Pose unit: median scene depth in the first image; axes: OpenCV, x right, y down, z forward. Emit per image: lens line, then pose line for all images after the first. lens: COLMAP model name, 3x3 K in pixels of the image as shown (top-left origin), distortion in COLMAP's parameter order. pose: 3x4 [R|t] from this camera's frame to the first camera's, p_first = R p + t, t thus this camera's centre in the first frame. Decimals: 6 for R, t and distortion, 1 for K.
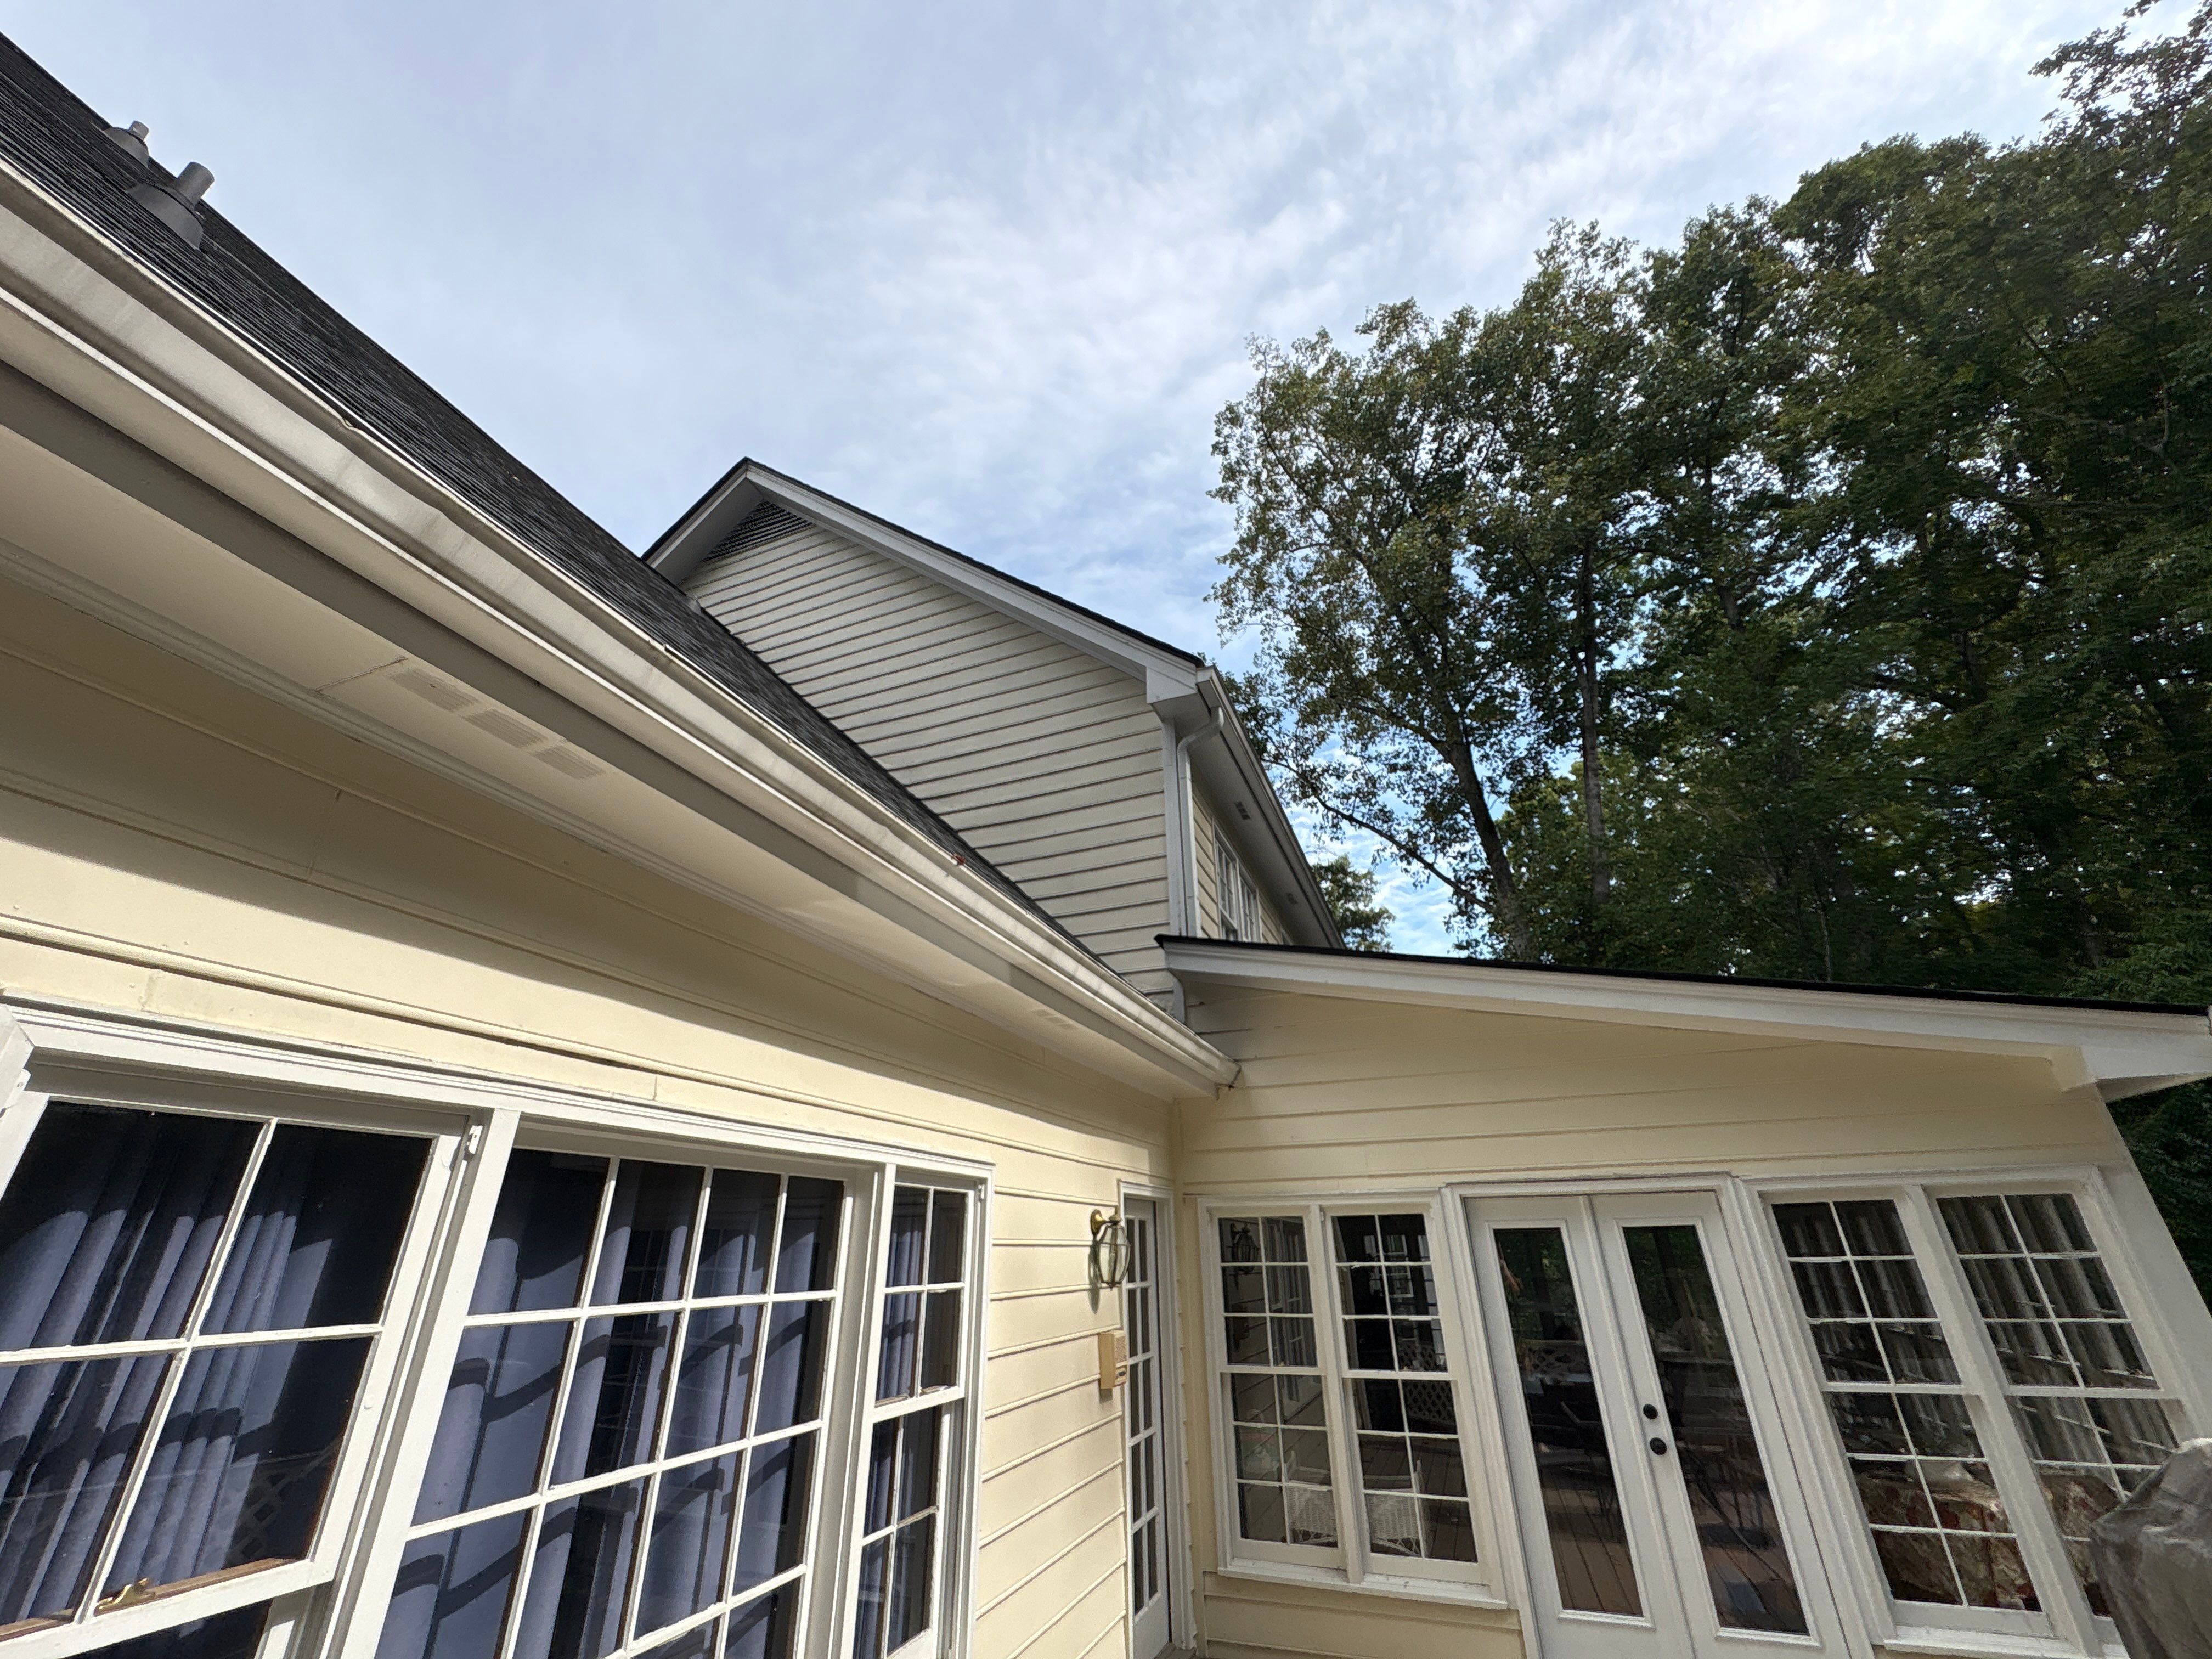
lens RADIAL K [[876.3, 0, 1106.0], [0, 876.3, 829.5], [0, 0, 1]] dist [0.001279, 0.000660]
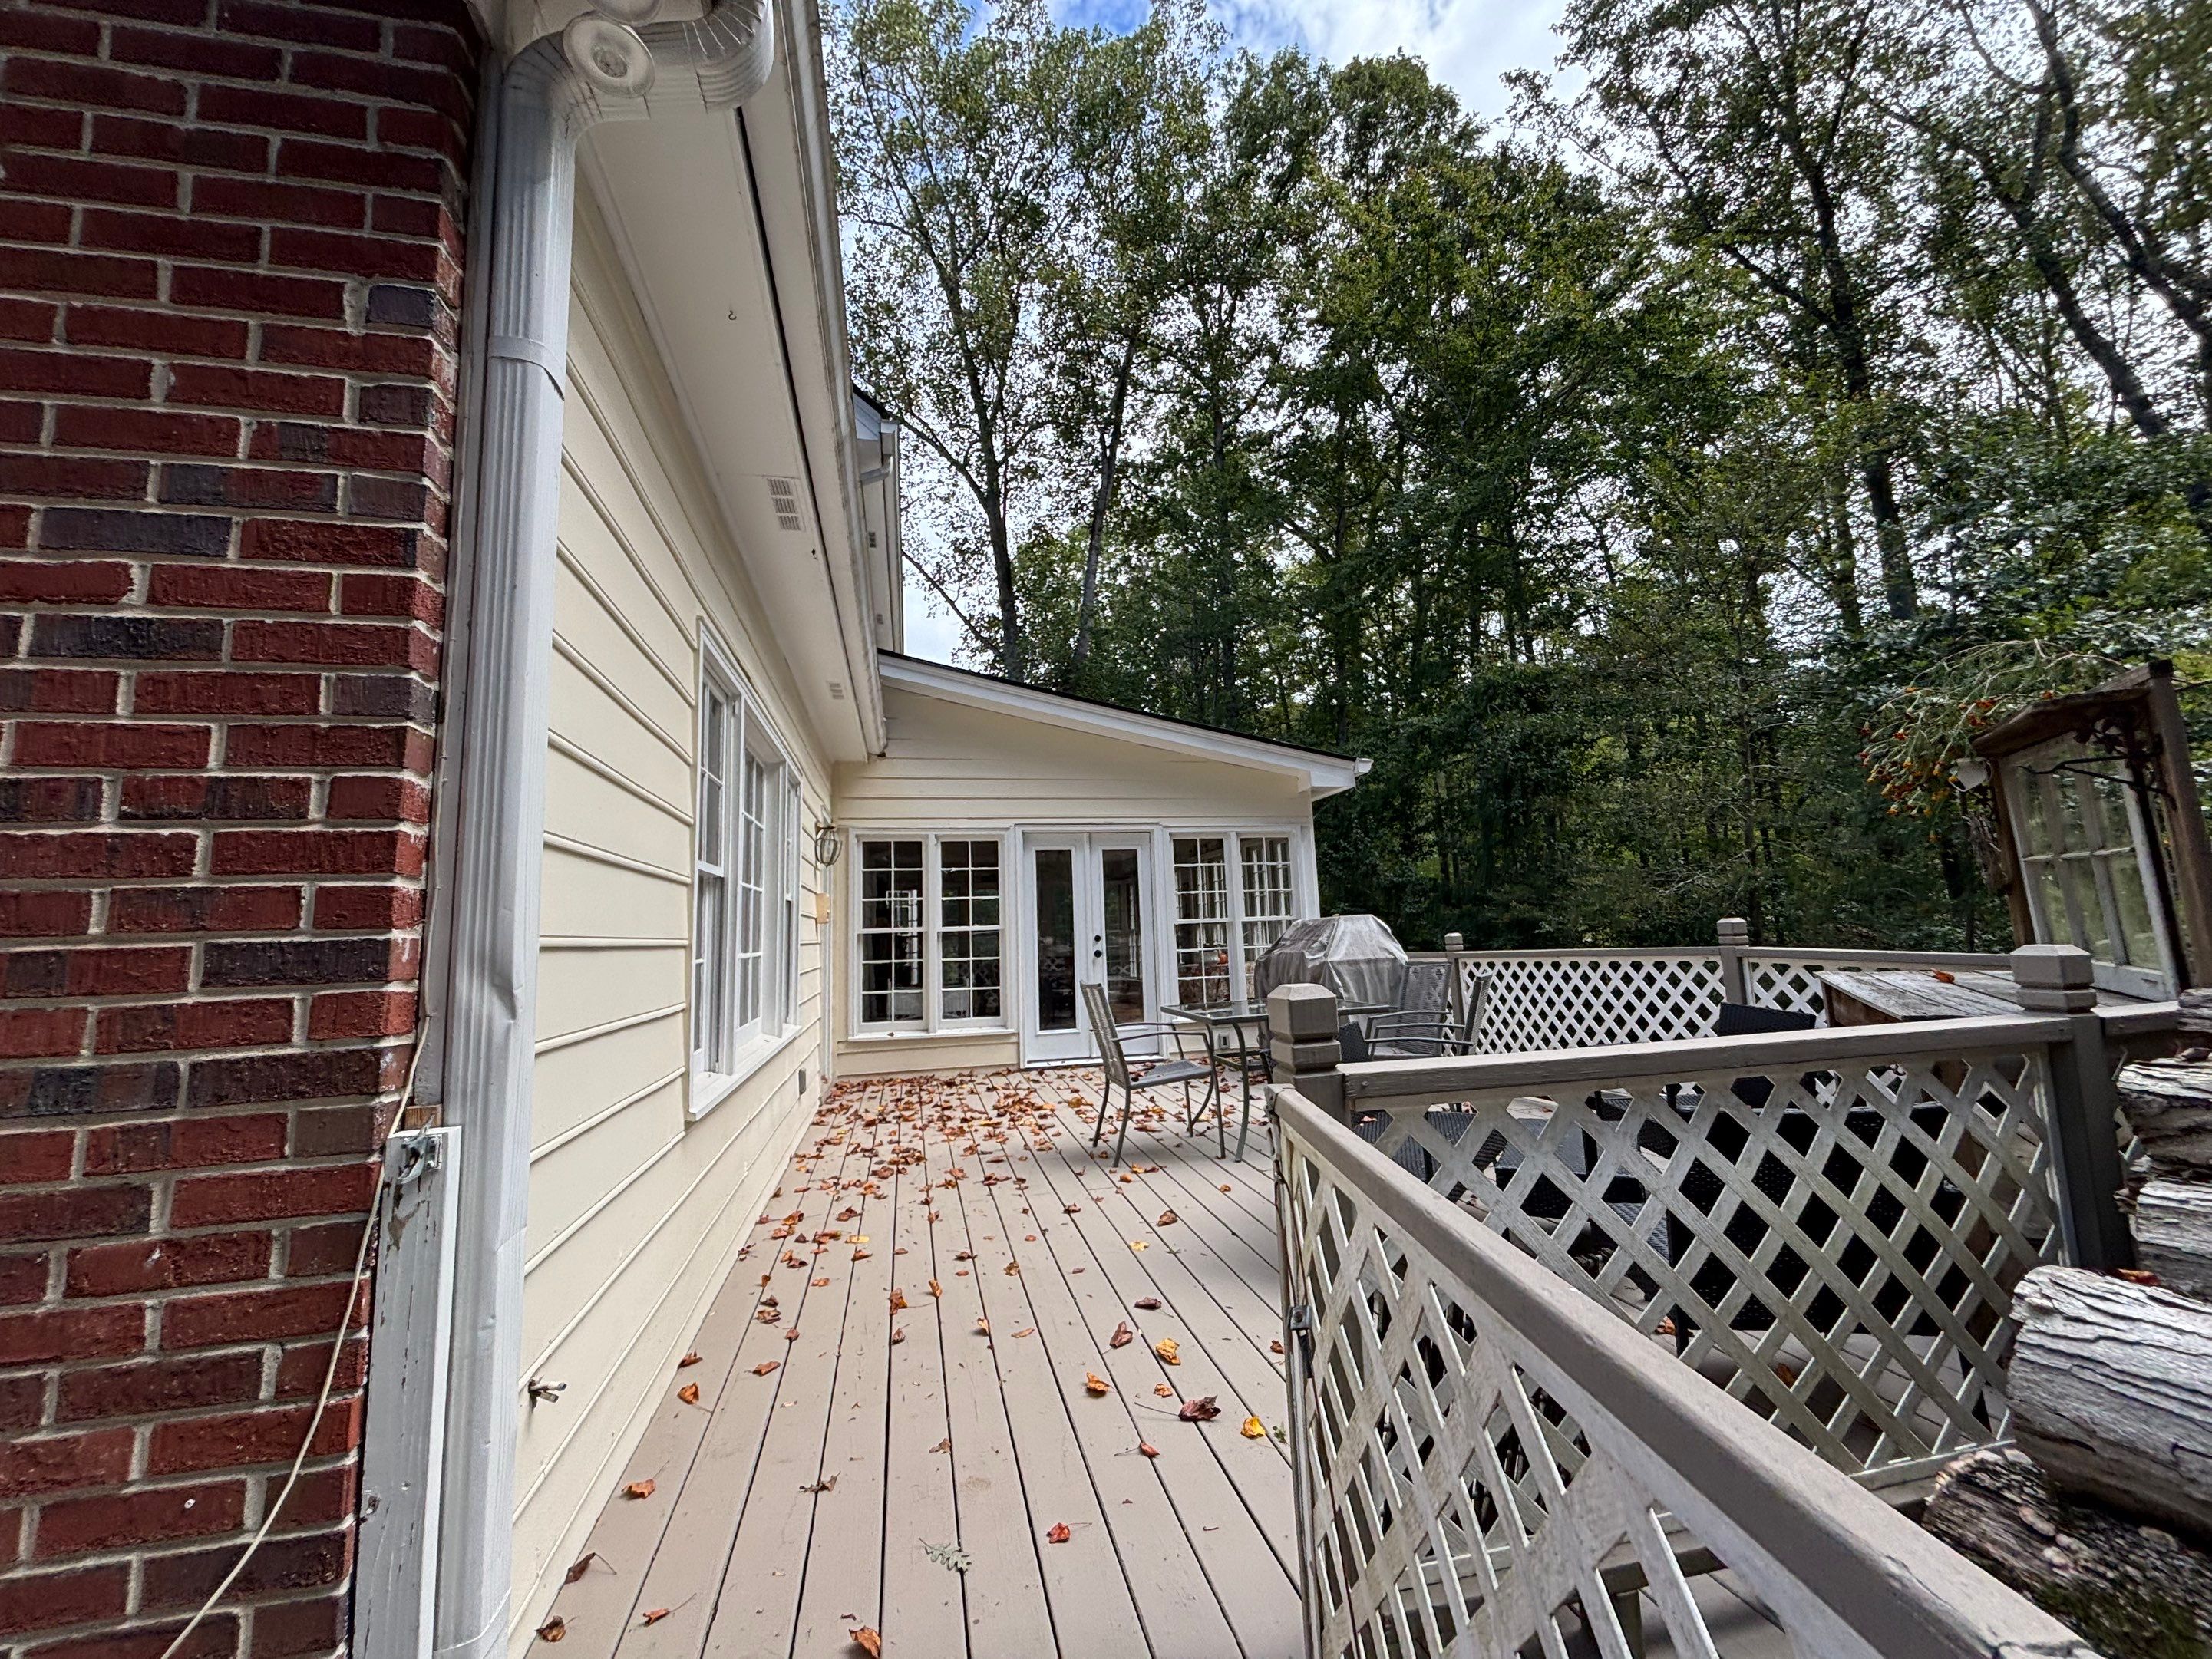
lens RADIAL K [[880.1, 0, 1115.7], [0, 880.1, 833.9], [0, 0, 1]] dist [-0.002043, -0.000489]
pose [[0.825834, 0.047133, 0.561939, -0.082097], [-0.223134, 0.942484, 0.248869, -0.005486], [-0.517889, -0.330912, 0.788852, -0.085234]]
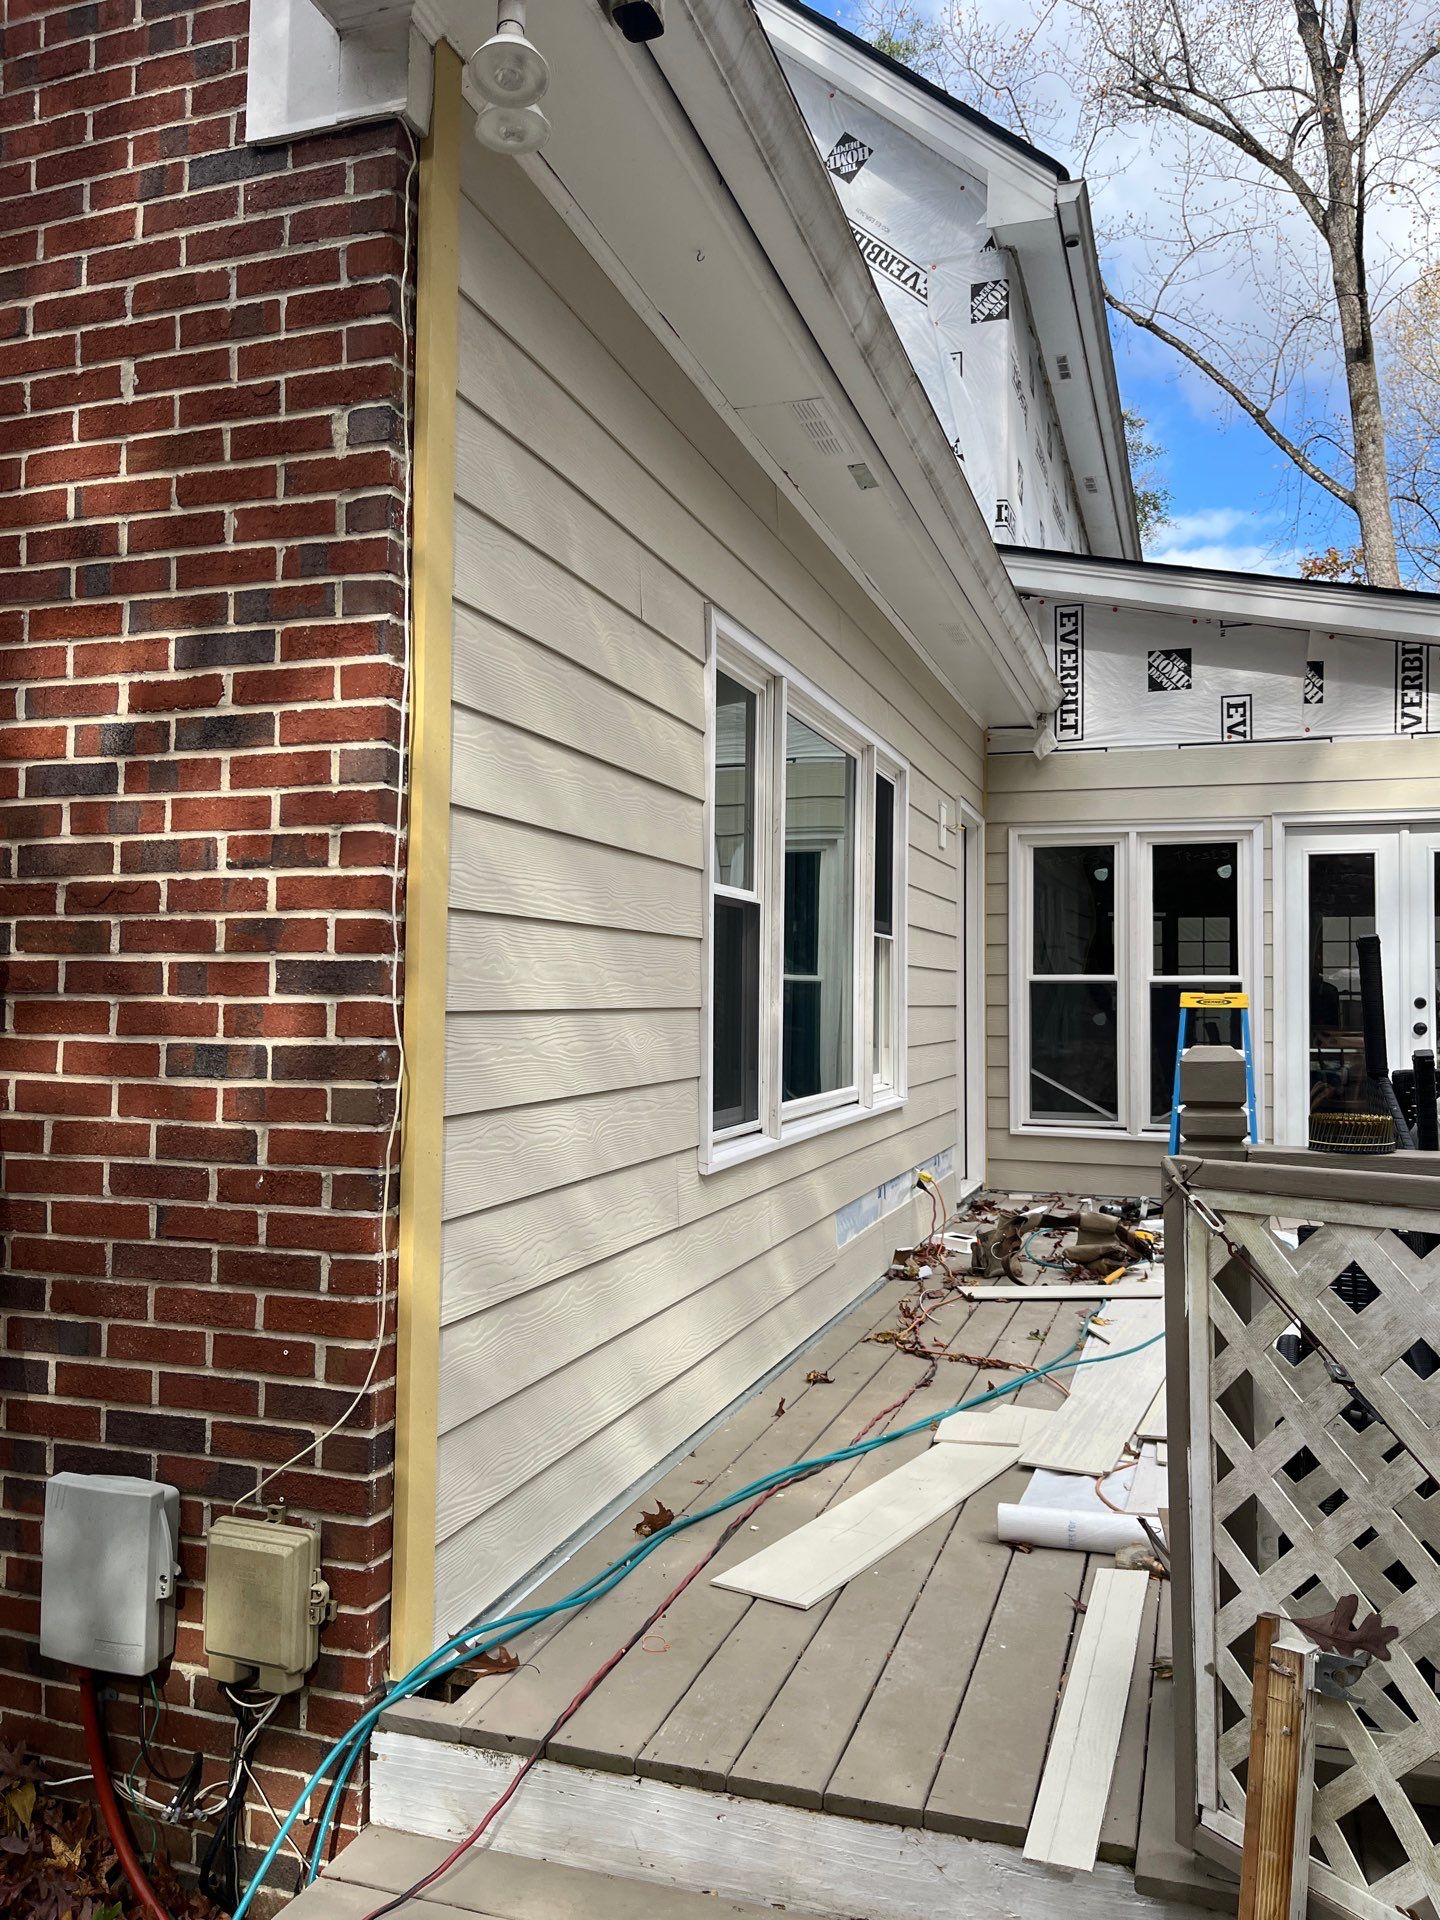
lens RADIAL K [[1445.3, 0, 736.4], [0, 1445.3, 968.3], [0, 0, 1]] dist [0.066999, -0.092671]
pose [[0.998478, 0.014778, 0.053137, -0.067642], [-0.035418, 0.910336, 0.412352, -0.021835], [-0.042279, -0.413607, 0.909474, -0.123233]]
